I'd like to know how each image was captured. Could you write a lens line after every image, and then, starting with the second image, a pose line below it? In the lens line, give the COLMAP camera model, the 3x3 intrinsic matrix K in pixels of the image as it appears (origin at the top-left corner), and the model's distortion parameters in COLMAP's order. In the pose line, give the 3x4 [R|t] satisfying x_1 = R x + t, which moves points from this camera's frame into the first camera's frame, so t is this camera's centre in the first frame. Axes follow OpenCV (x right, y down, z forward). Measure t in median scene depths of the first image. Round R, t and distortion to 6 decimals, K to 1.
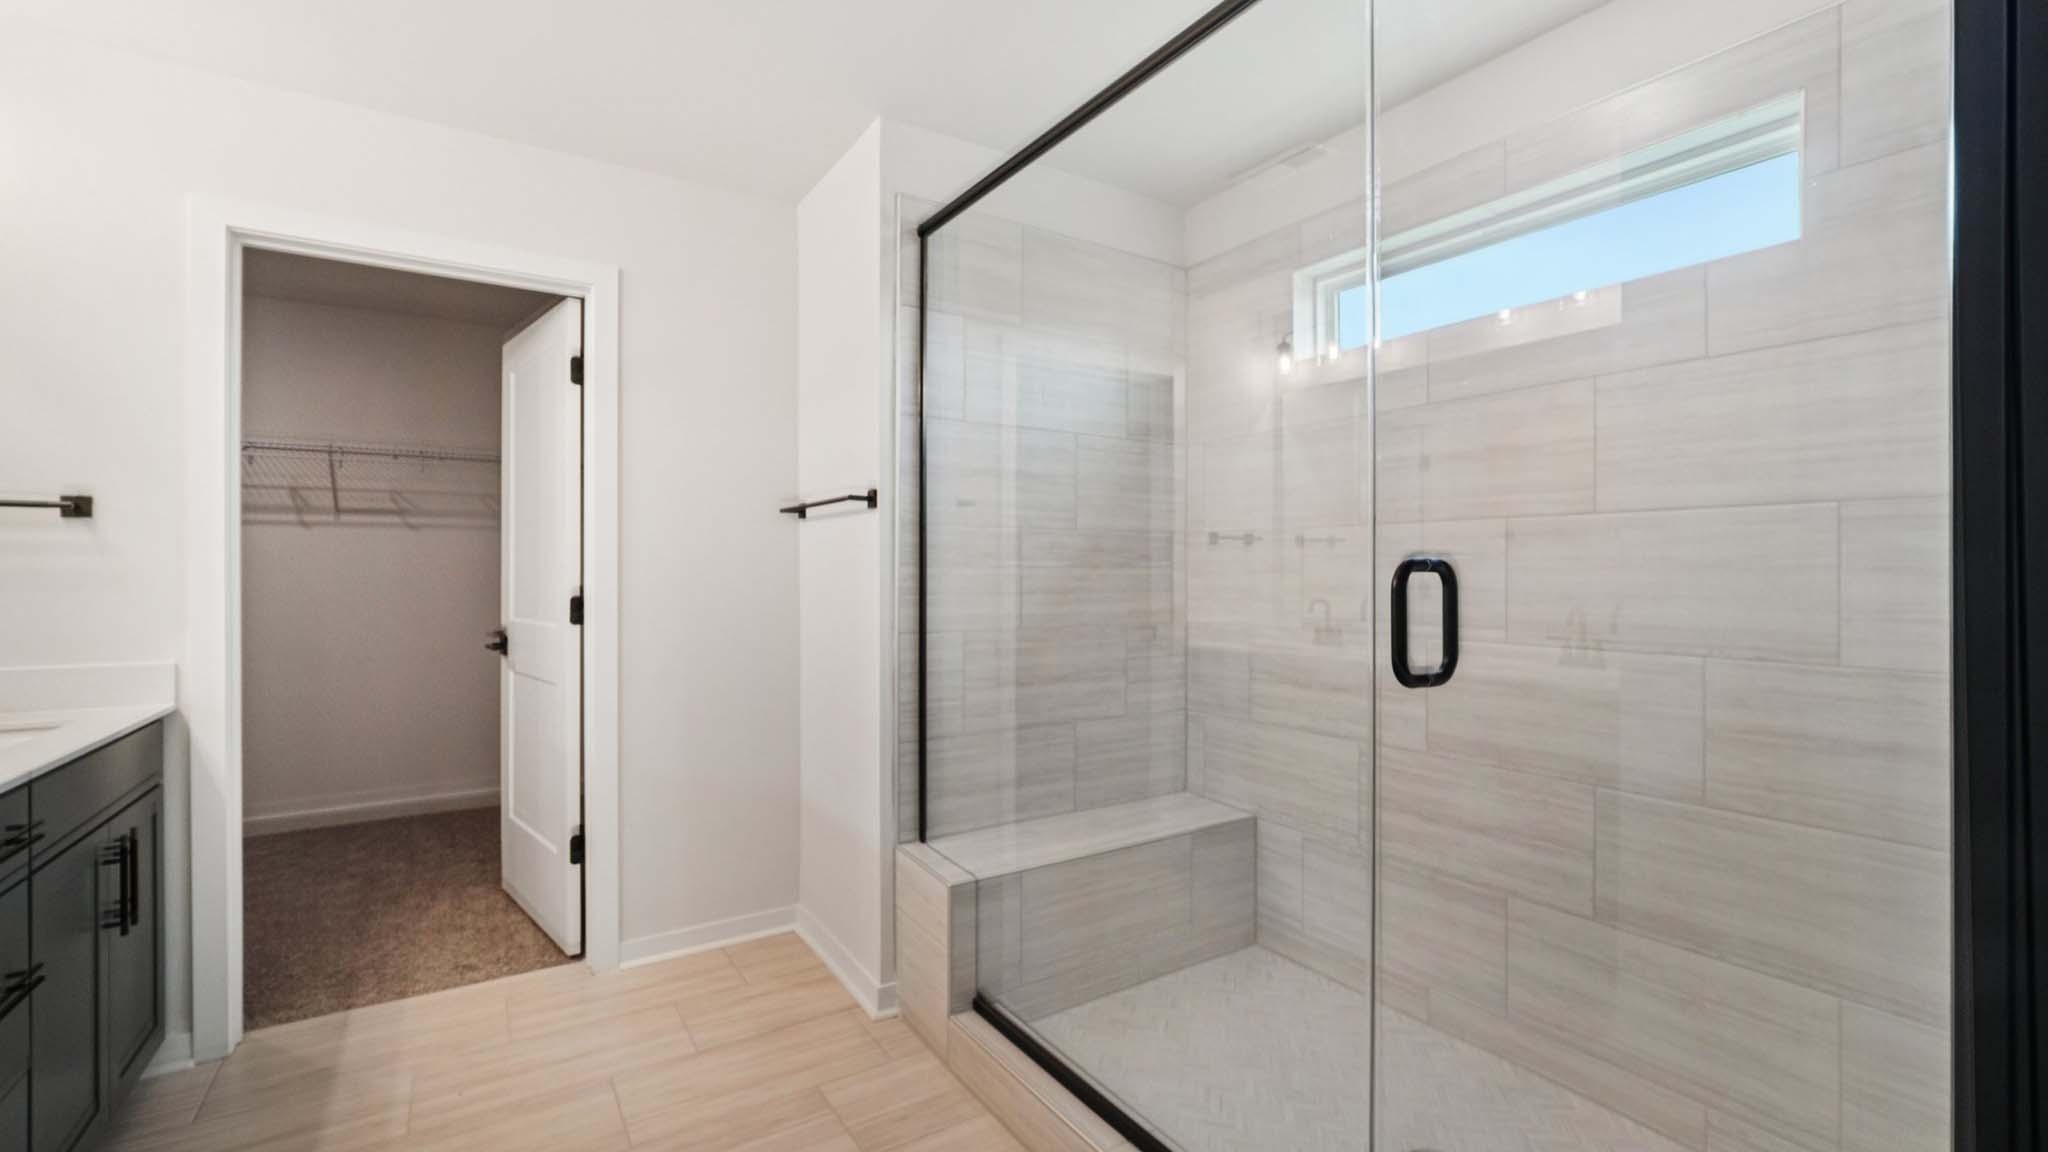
lens RADIAL K [[904.4, 0, 1028.0], [0, 904.4, 571.7], [0, 0, 1]] dist [-0.012779, 0.005743]
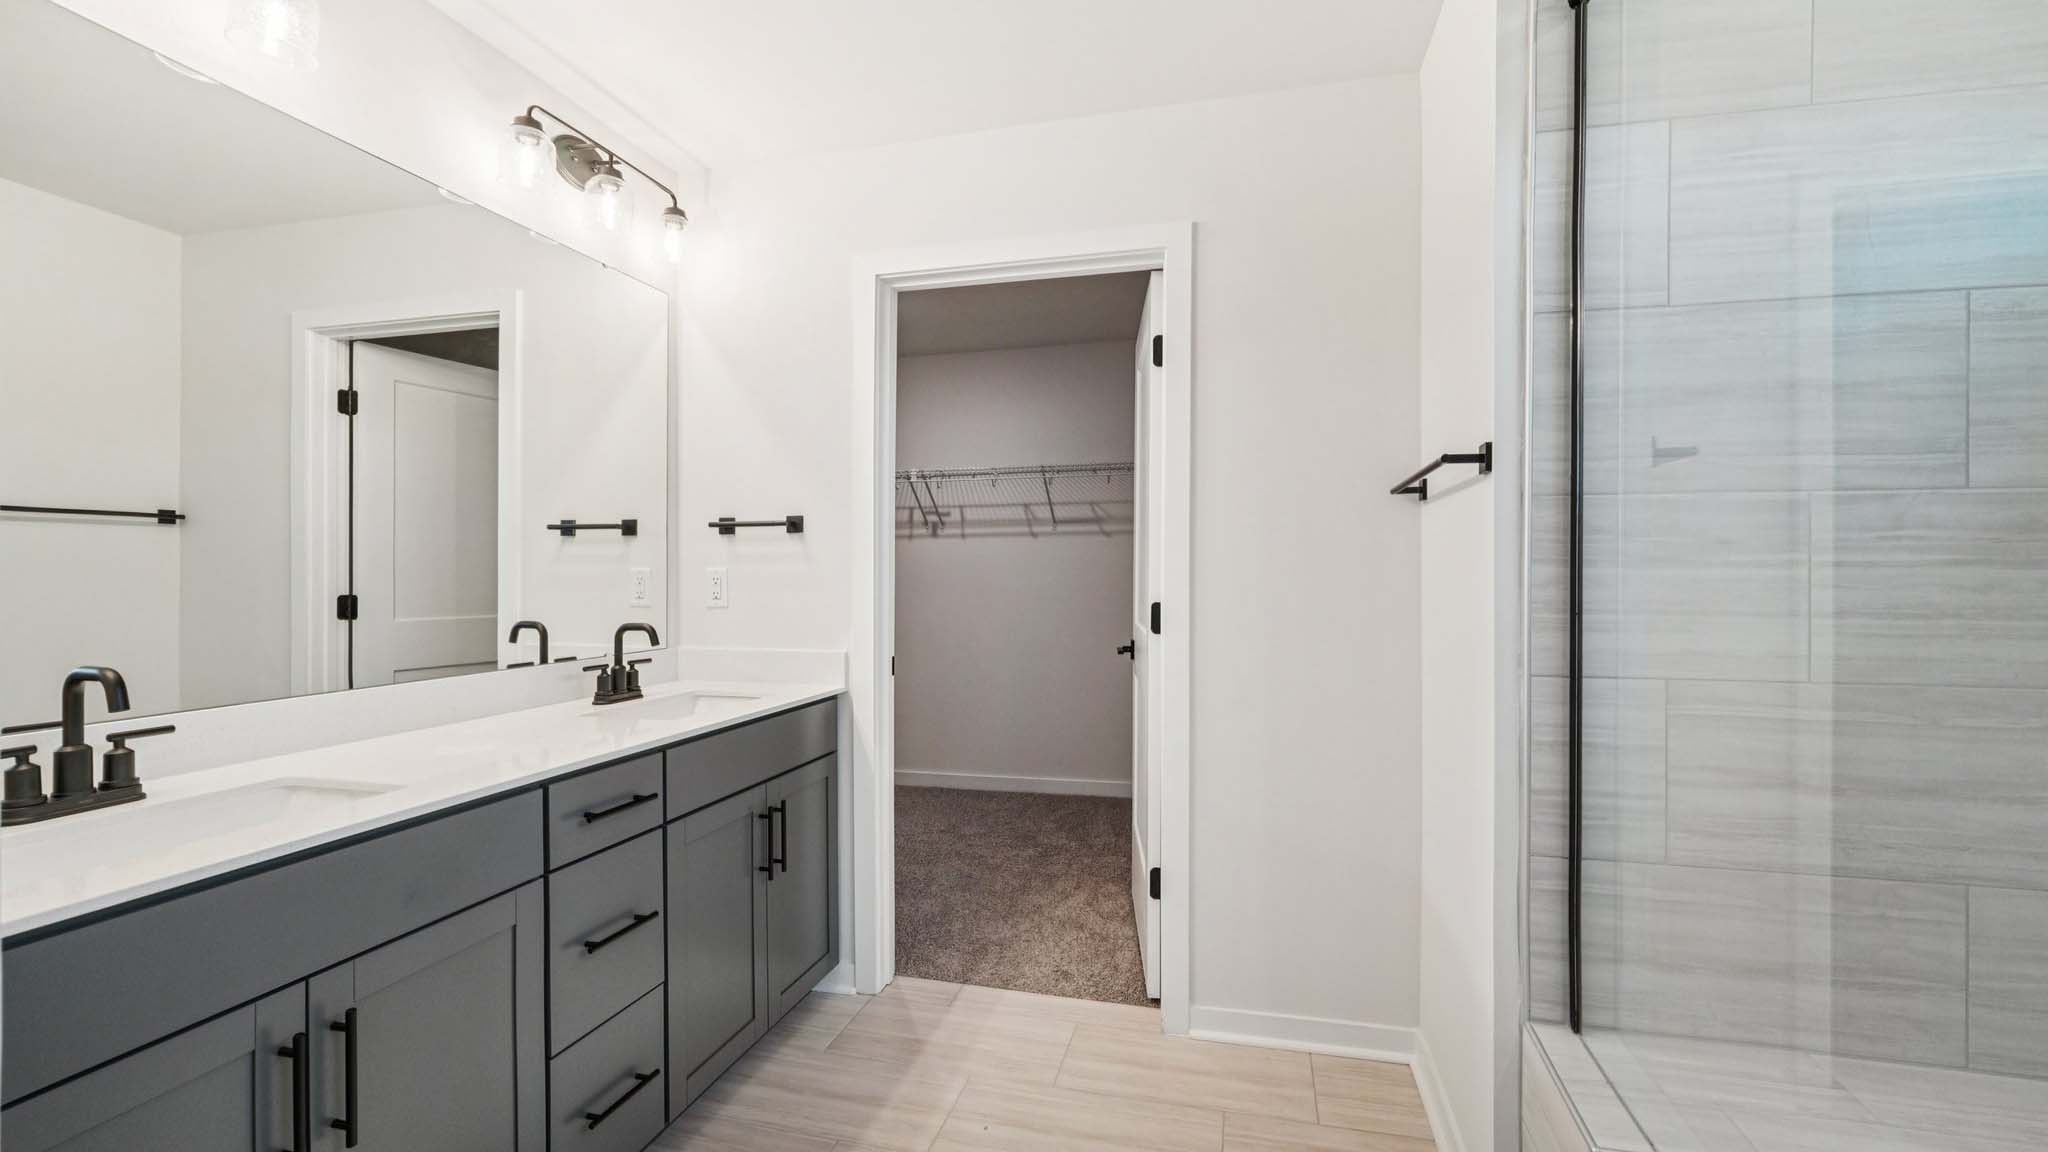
lens RADIAL K [[873.8, 0, 1024.0], [0, 873.8, 576.0], [0, 0, 1]] dist [-0.024374, 0.012430]
pose [[0.676651, -0.000448, -0.736304, 0.055900], [0.002578, 0.999995, 0.001761, -0.000532], [0.736300, -0.003090, 0.676648, 0.347242]]
